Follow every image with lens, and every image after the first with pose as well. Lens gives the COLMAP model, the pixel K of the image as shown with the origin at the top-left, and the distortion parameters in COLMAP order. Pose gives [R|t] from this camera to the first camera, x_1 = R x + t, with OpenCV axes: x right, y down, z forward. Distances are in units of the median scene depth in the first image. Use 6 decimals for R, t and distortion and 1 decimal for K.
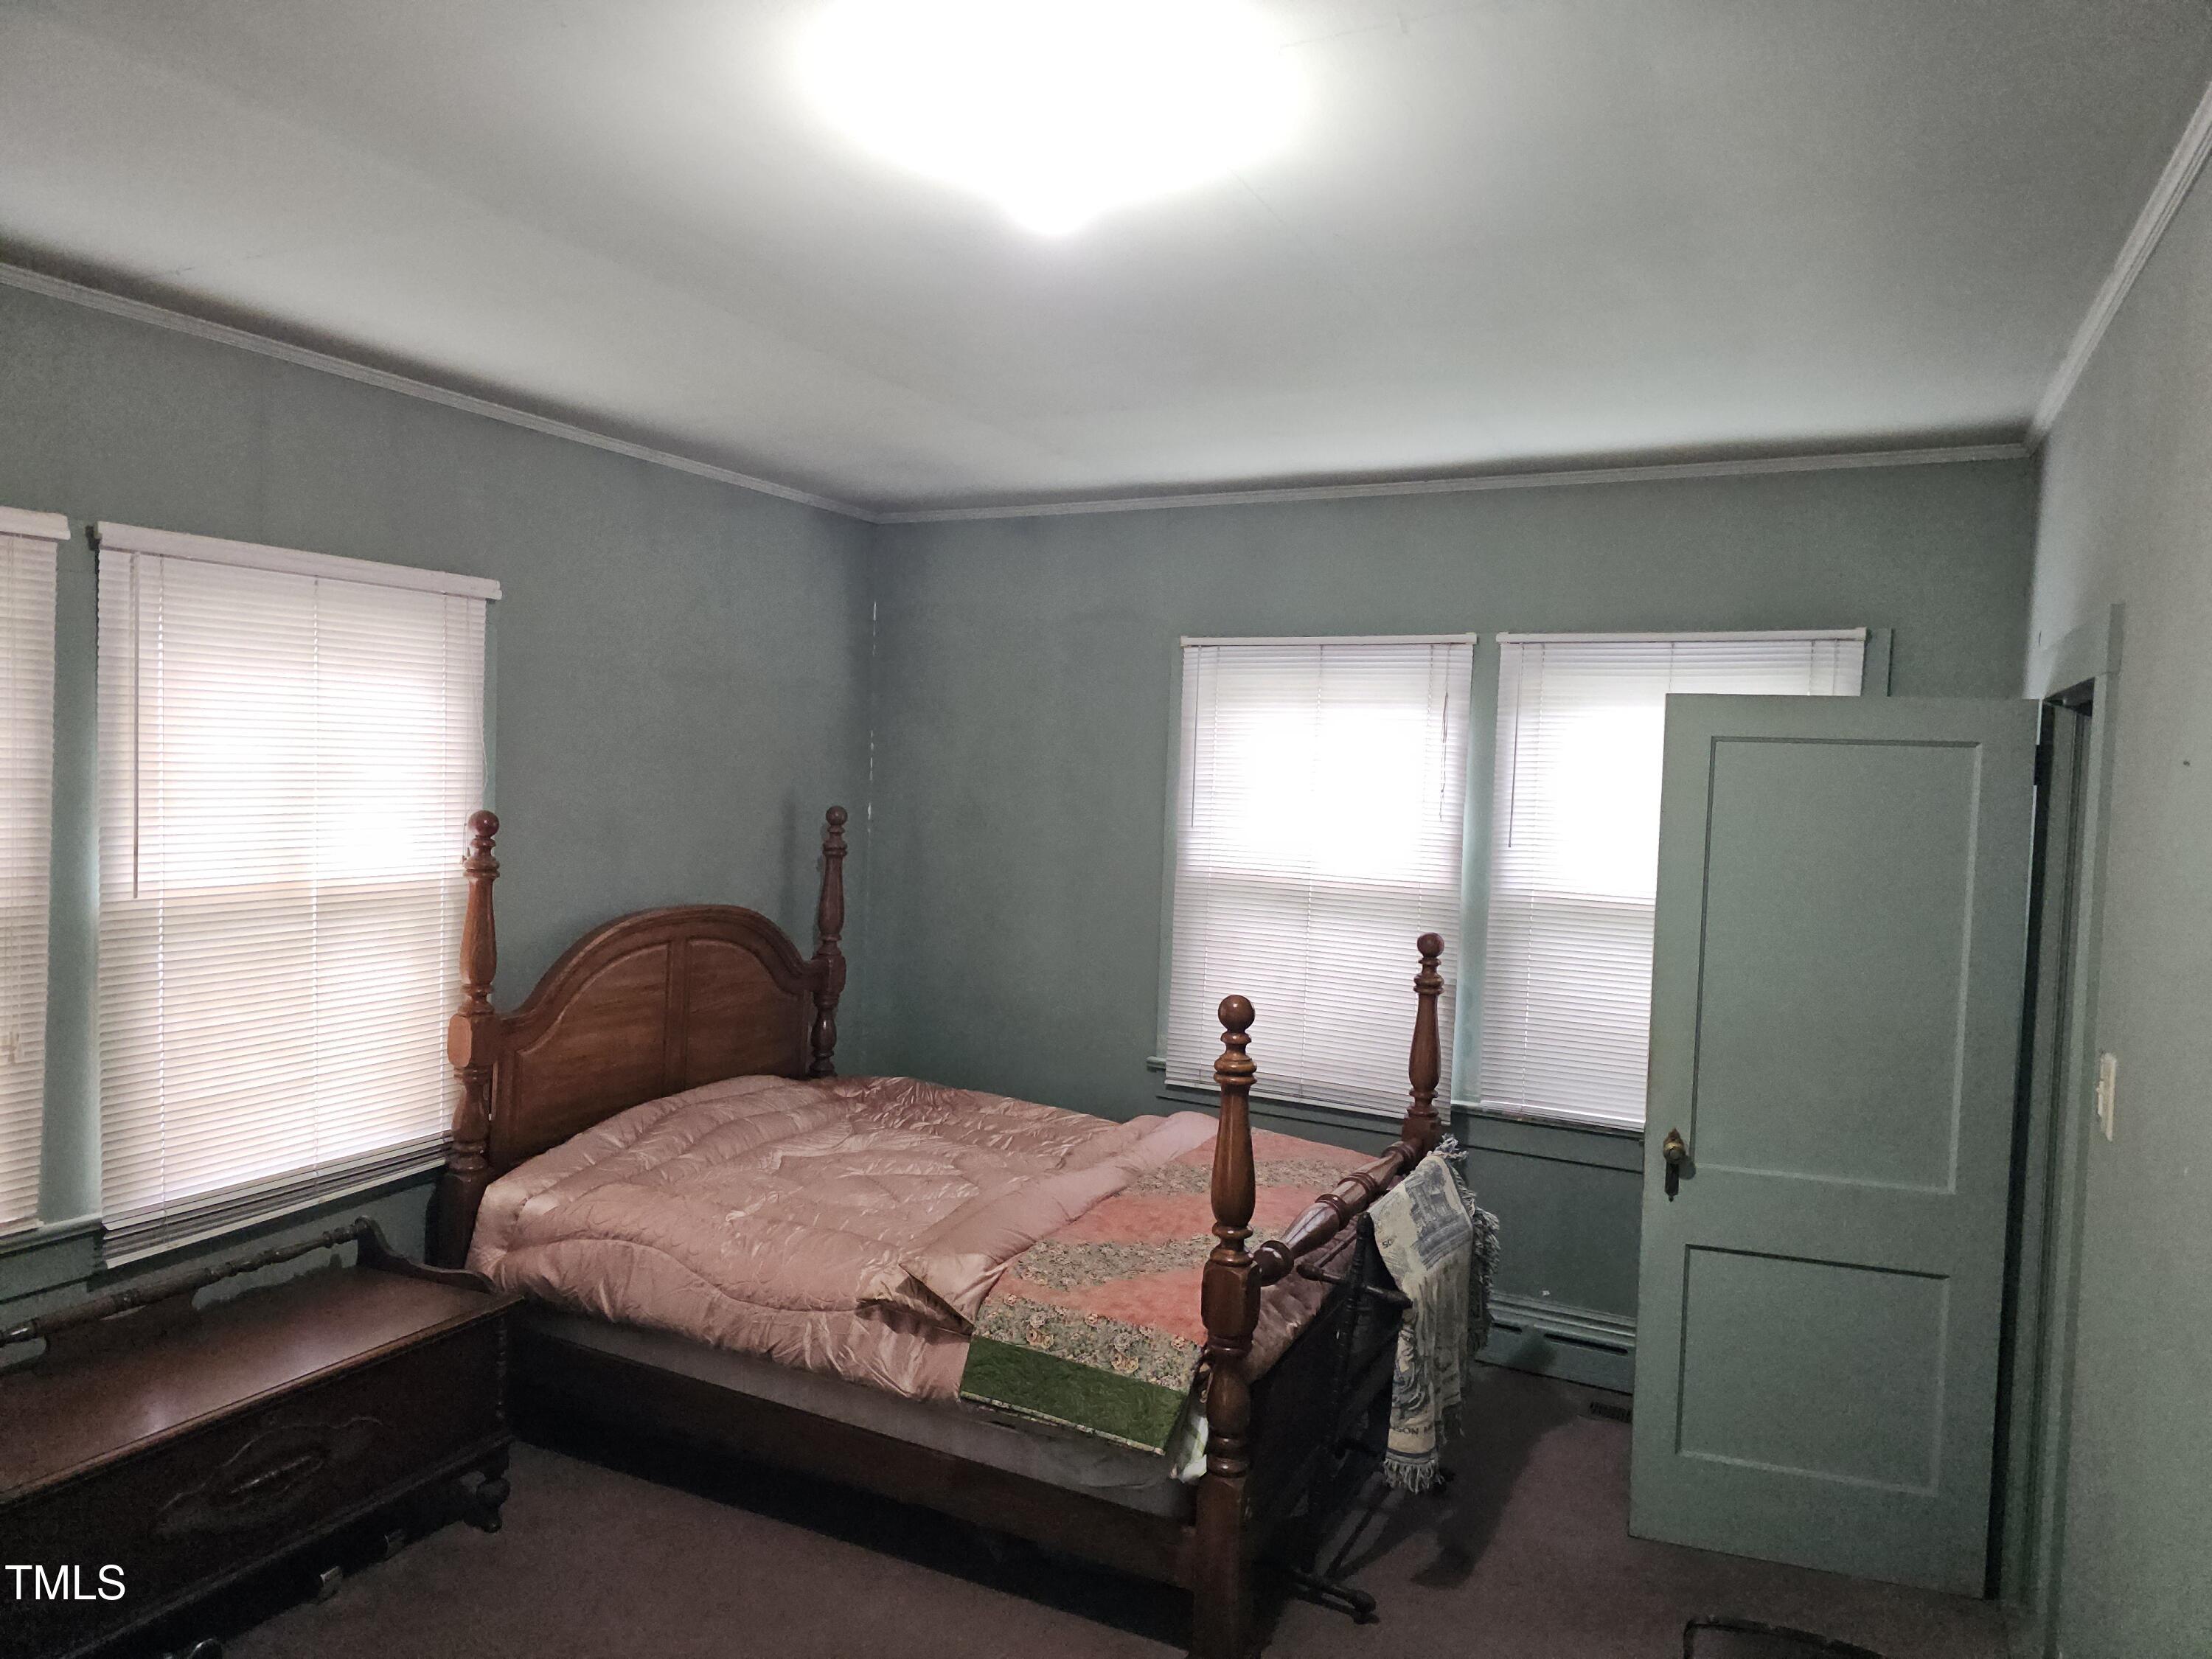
lens RADIAL K [[1450.3, 0, 1099.2], [0, 1450.3, 822.3], [0, 0, 1]] dist [0.071450, -0.080084]
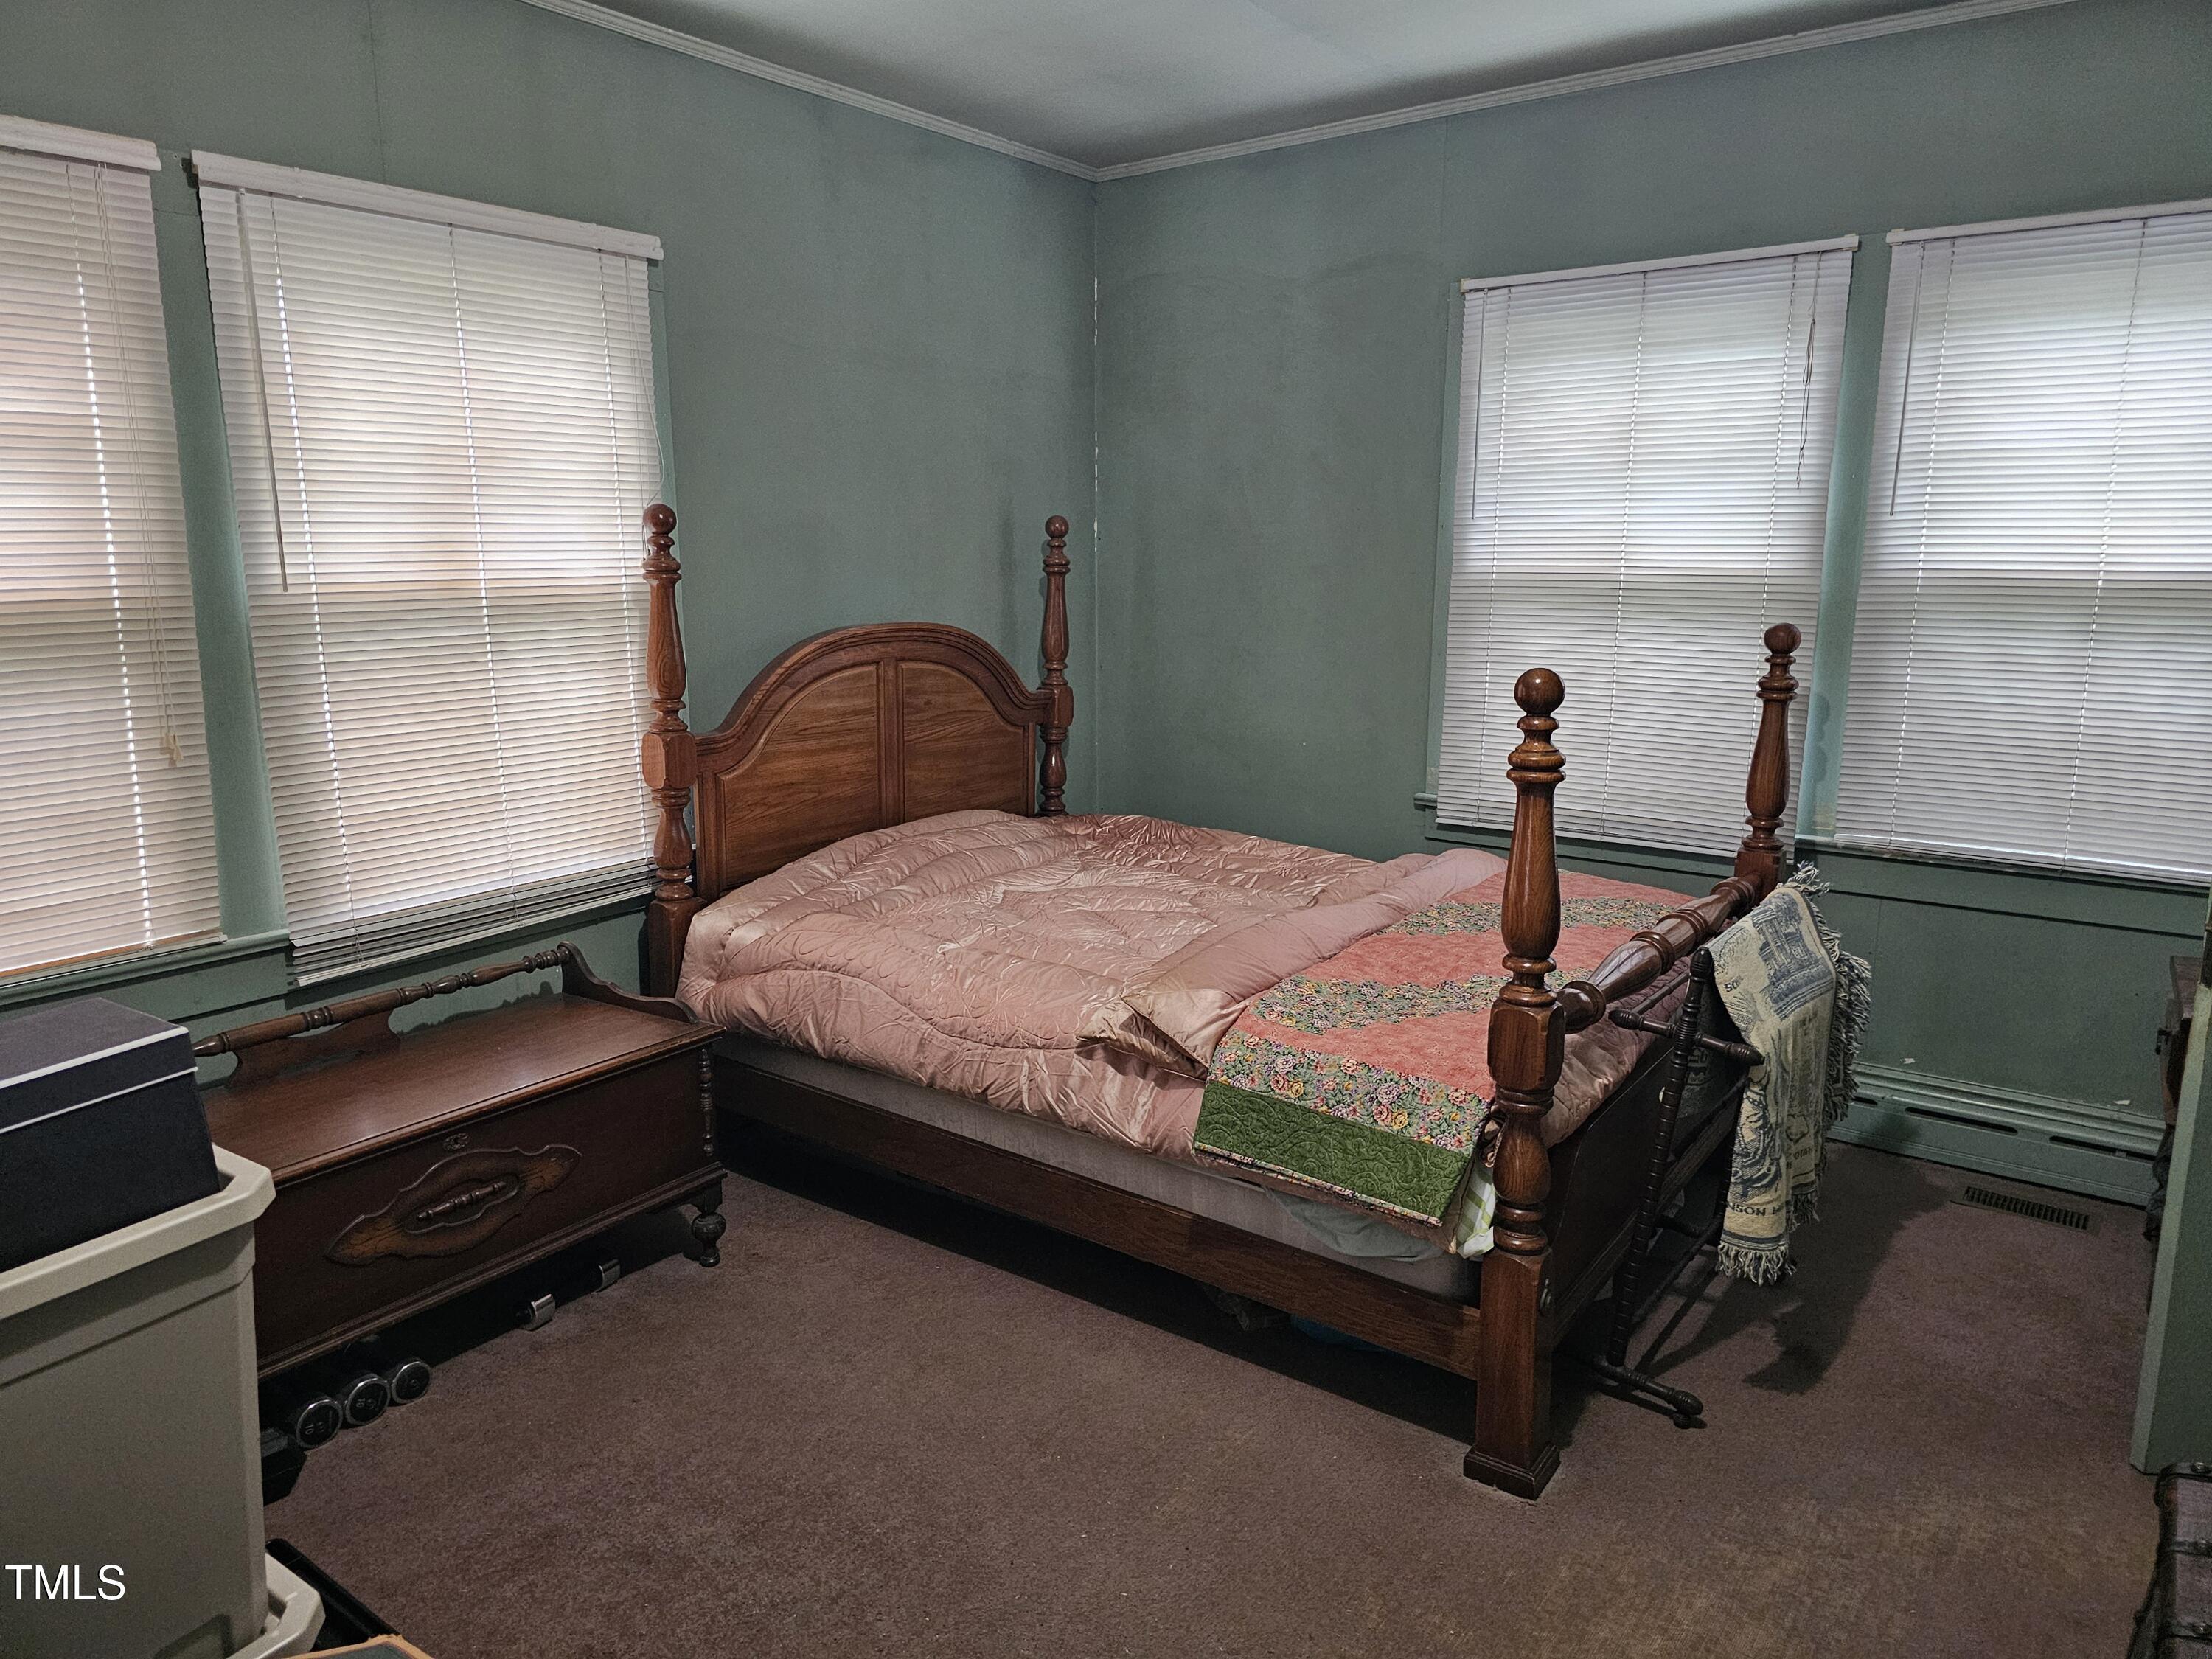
lens RADIAL K [[1450.3, 0, 1099.2], [0, 1450.3, 822.3], [0, 0, 1]] dist [0.071450, -0.080084]
pose [[0.984295, -0.002719, -0.176512, 0.001017], [0.028689, 0.989052, 0.144748, 0.070440], [0.174186, -0.147539, 0.973597, 0.168851]]
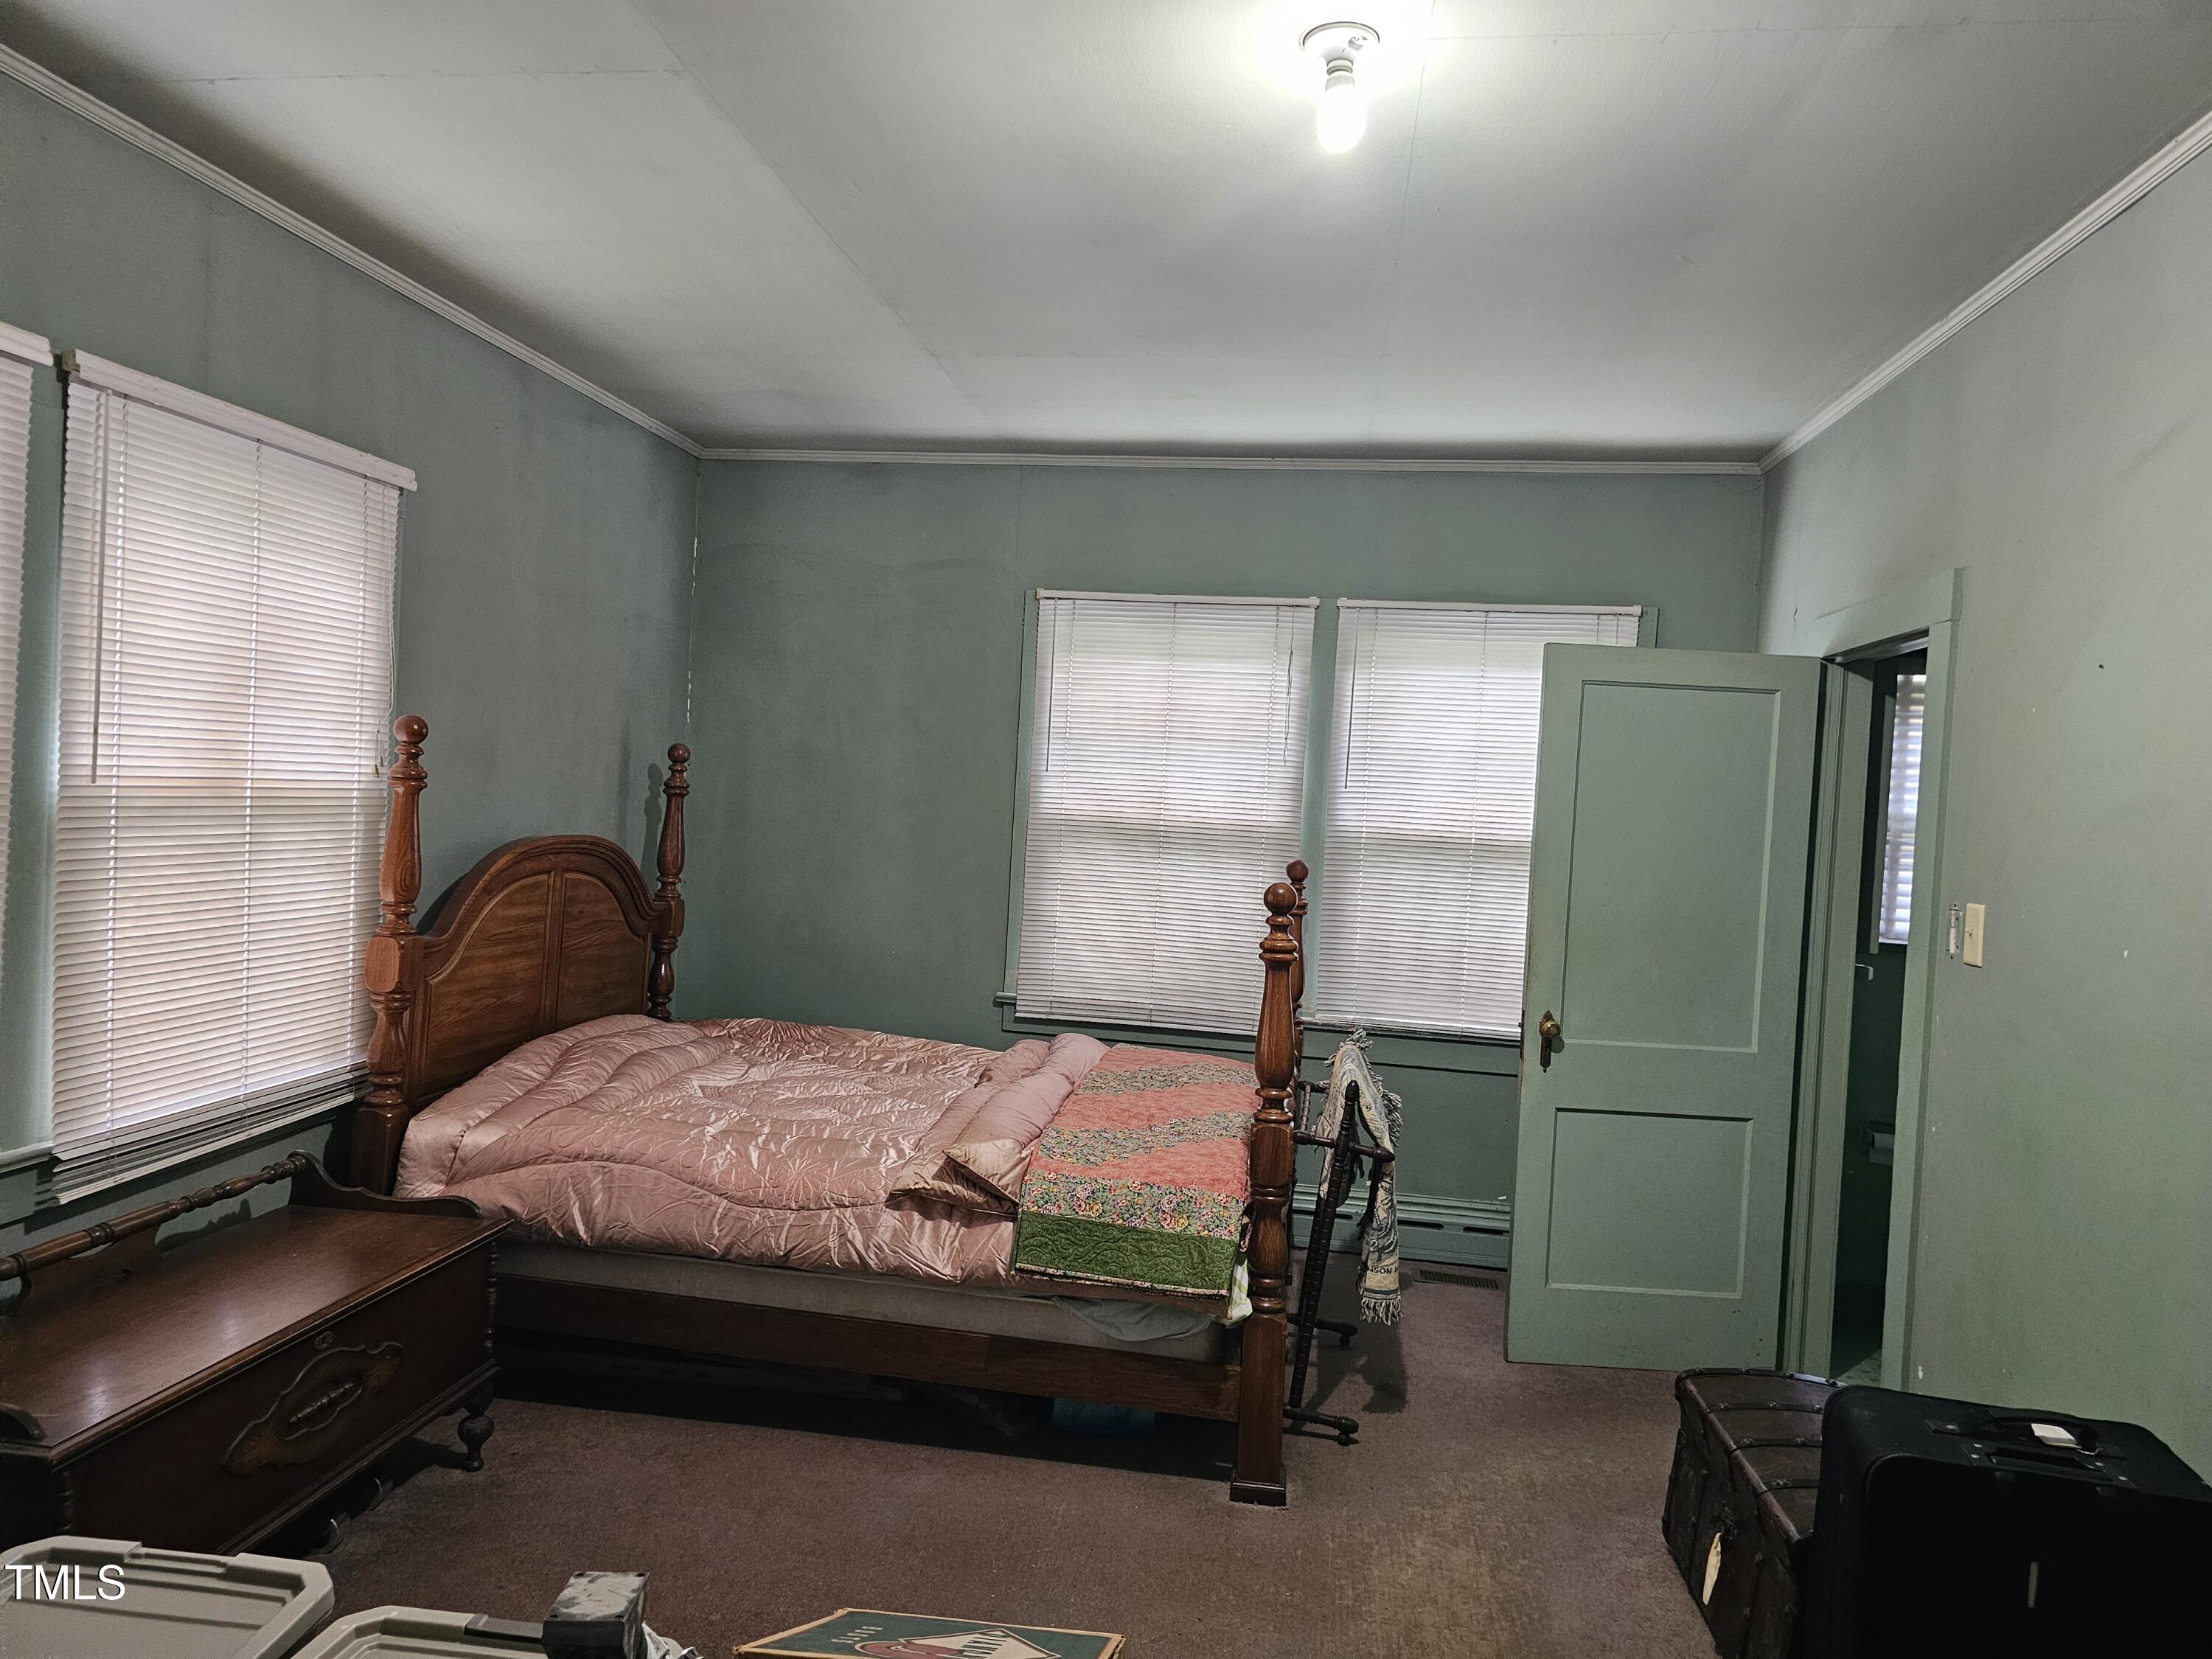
lens RADIAL K [[1457.4, 0, 1080.5], [0, 1457.4, 824.2], [0, 0, 1]] dist [0.080788, -0.101247]
pose [[0.953345, 0.011344, 0.301670, -0.334020], [-0.009648, 0.999928, -0.007114, 0.071662], [-0.301729, 0.003872, 0.953386, -0.019108]]
